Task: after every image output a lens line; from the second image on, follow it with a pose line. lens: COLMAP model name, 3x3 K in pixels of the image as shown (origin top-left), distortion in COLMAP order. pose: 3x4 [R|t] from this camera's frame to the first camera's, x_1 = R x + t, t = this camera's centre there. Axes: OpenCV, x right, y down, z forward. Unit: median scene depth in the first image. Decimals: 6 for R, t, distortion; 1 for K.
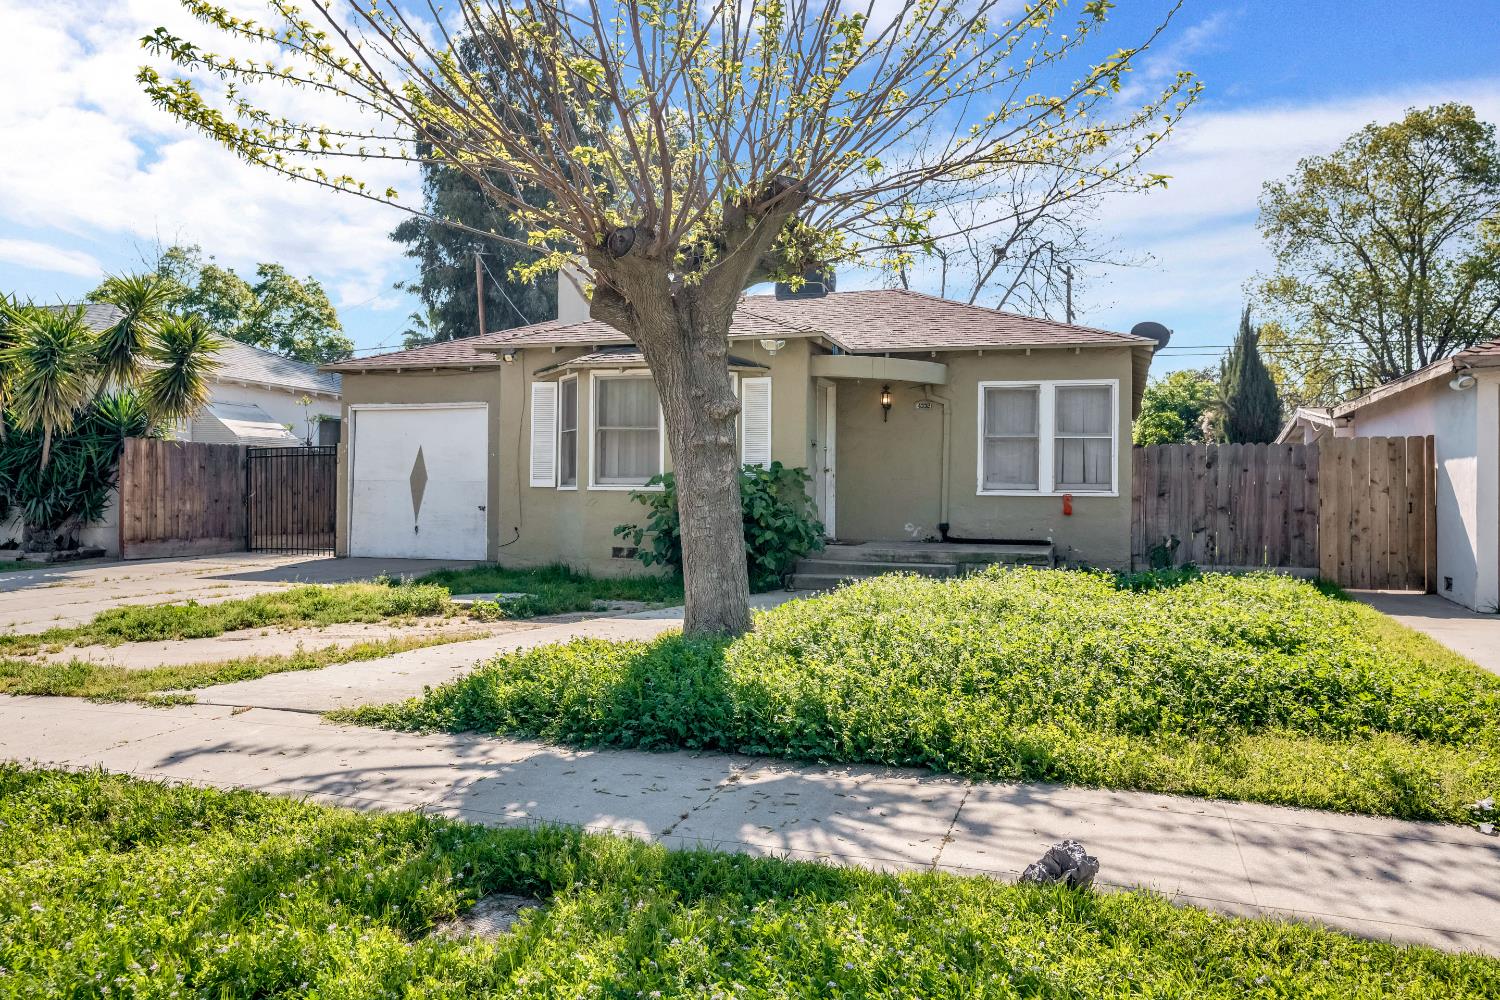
lens RADIAL K [[1161.9, 0, 750.6], [0, 1161.9, 499.8], [0, 0, 1]] dist [0.017818, 0.003072]
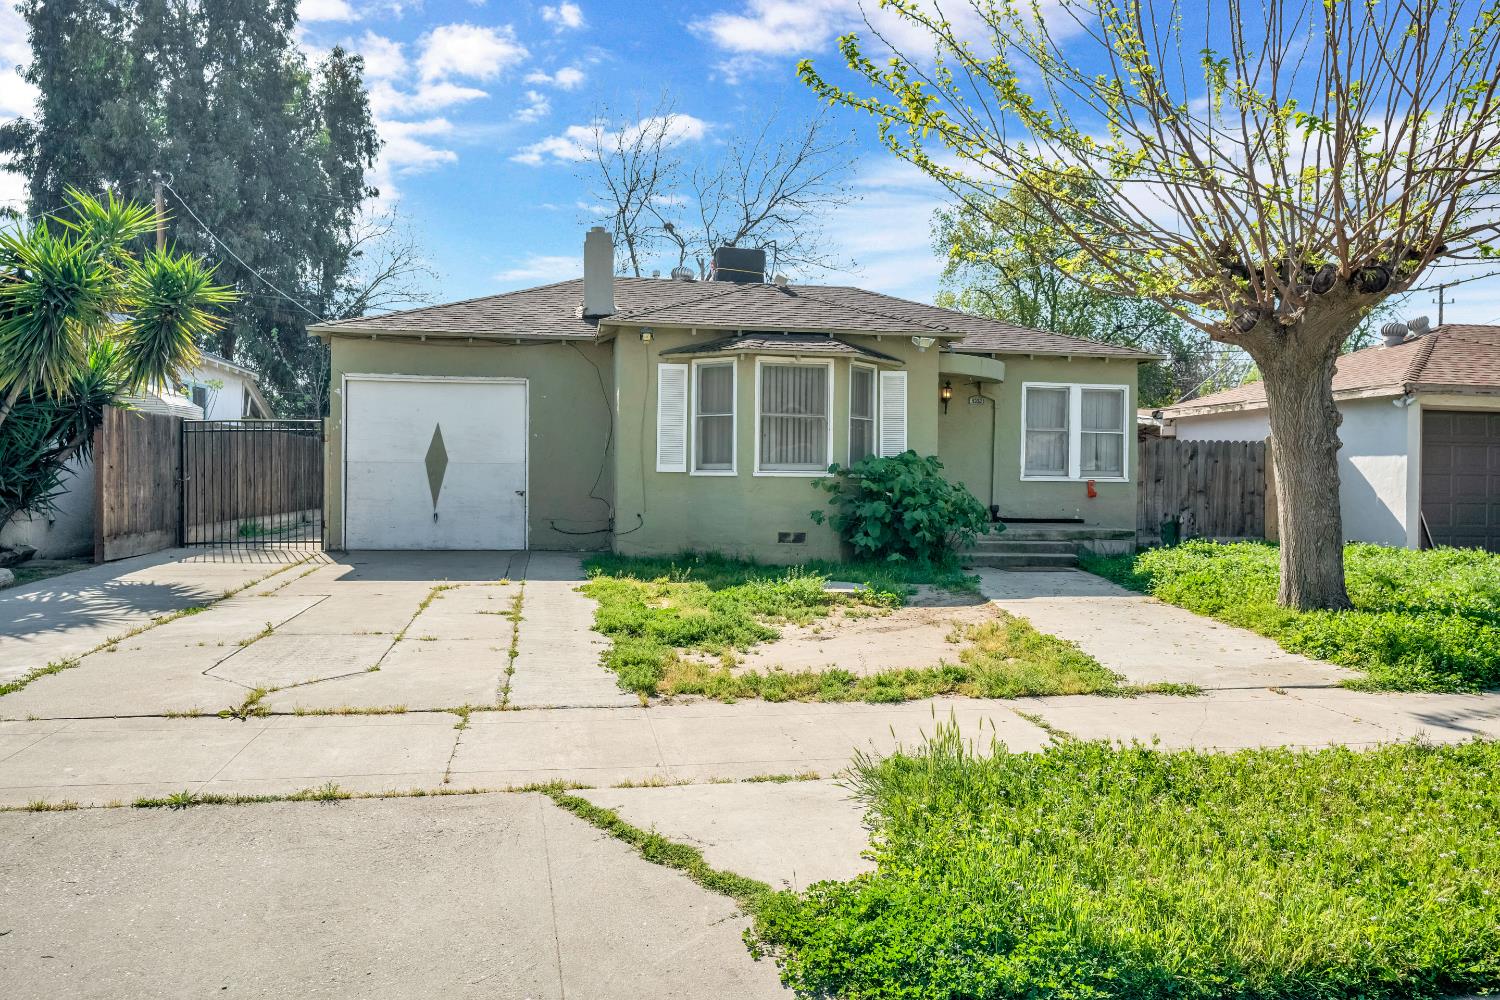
lens RADIAL K [[1161.9, 0, 750.8], [0, 1161.9, 499.8], [0, 0, 1]] dist [0.017818, 0.003072]
pose [[0.878965, -0.007916, 0.476820, -0.595800], [-0.002718, 0.999763, 0.021608, -0.009185], [-0.476878, -0.020288, 0.878735, 0.116554]]
